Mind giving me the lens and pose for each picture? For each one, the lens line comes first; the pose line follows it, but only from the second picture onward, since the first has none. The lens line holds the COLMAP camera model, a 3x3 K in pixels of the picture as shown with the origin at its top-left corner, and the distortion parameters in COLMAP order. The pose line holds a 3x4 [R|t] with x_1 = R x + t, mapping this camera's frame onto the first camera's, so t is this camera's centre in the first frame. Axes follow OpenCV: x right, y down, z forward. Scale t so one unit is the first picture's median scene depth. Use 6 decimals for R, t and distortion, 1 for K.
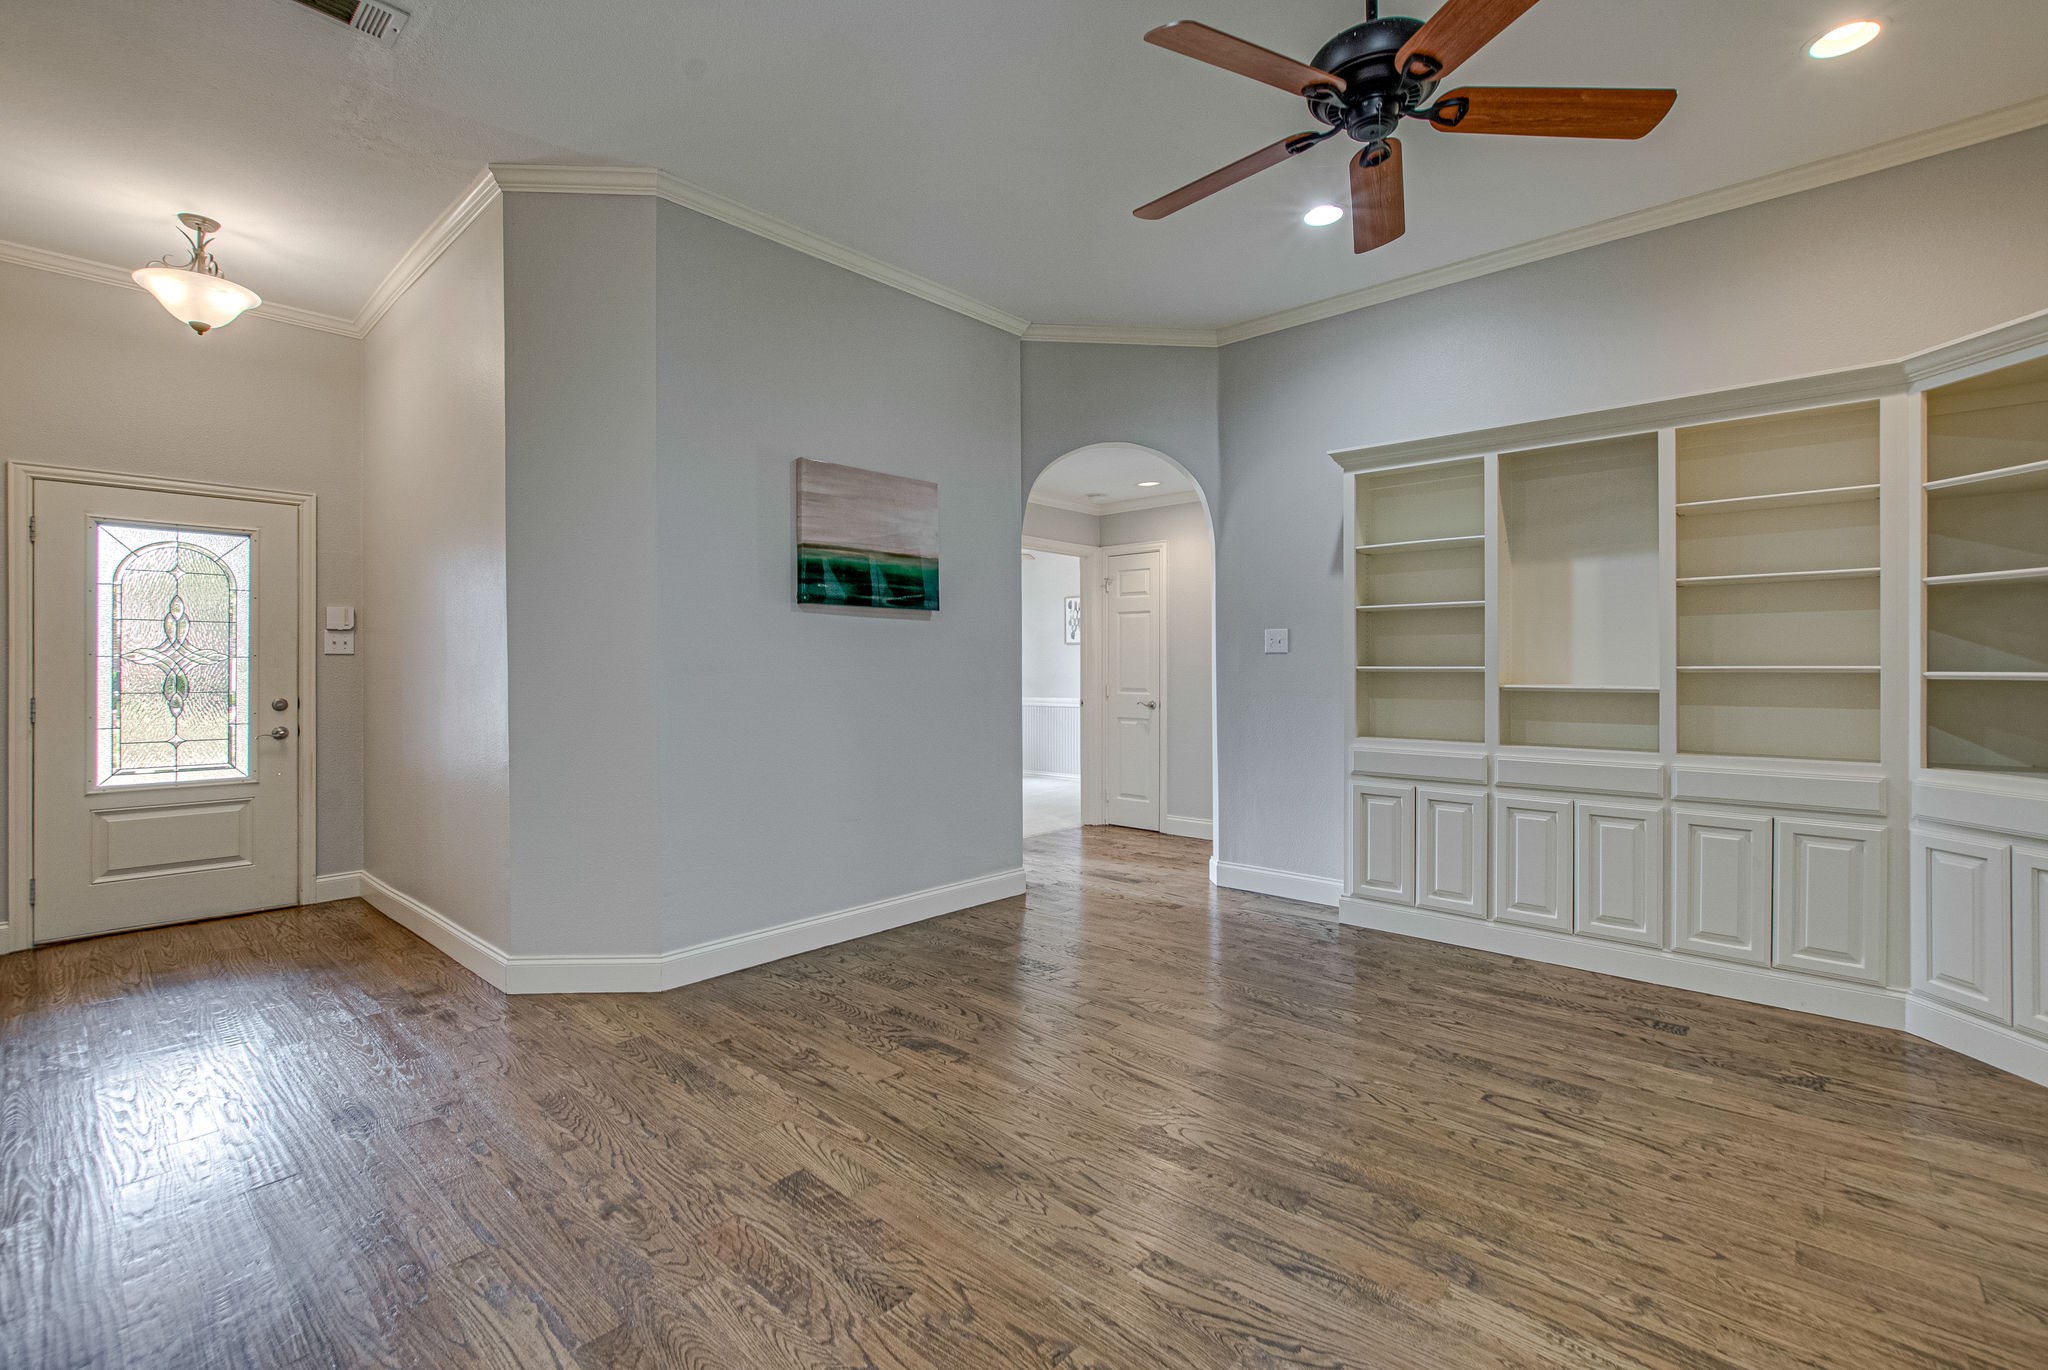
lens RADIAL K [[902.7, 0, 1025.3], [0, 902.7, 664.9], [0, 0, 1]] dist [-0.013672, 0.004019]
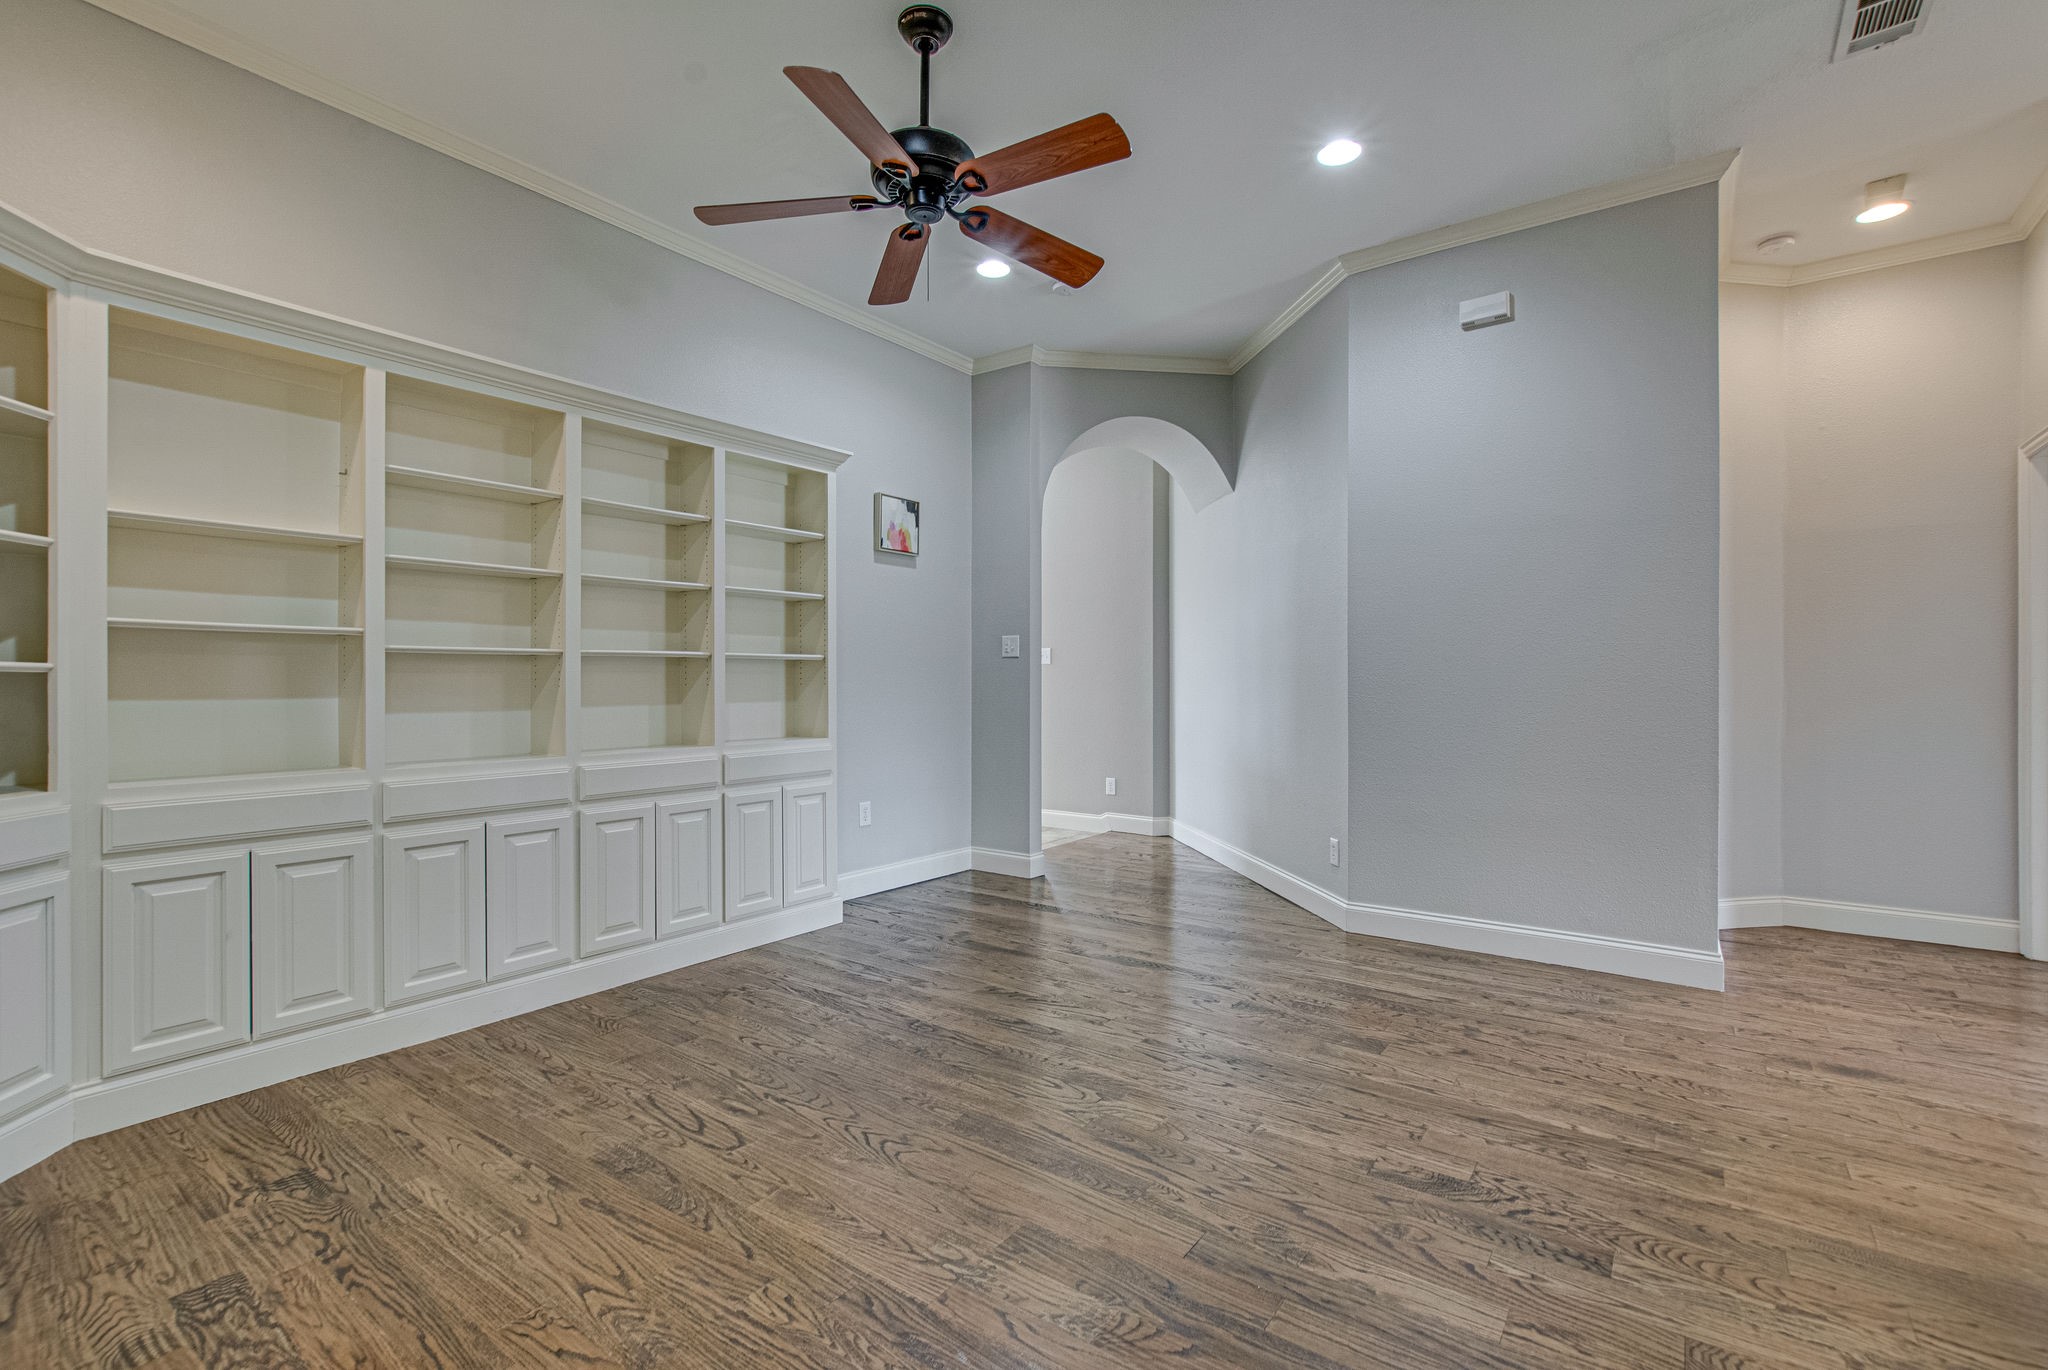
lens RADIAL K [[902.7, 0, 1019.7], [0, 902.7, 682.3], [0, 0, 1]] dist [-0.013672, 0.004019]
pose [[-0.995608, 0.004324, -0.093525, 0.238951], [0.004433, 0.999990, -0.000953, 0.024193], [0.093520, -0.001363, -0.995617, 1.417513]]
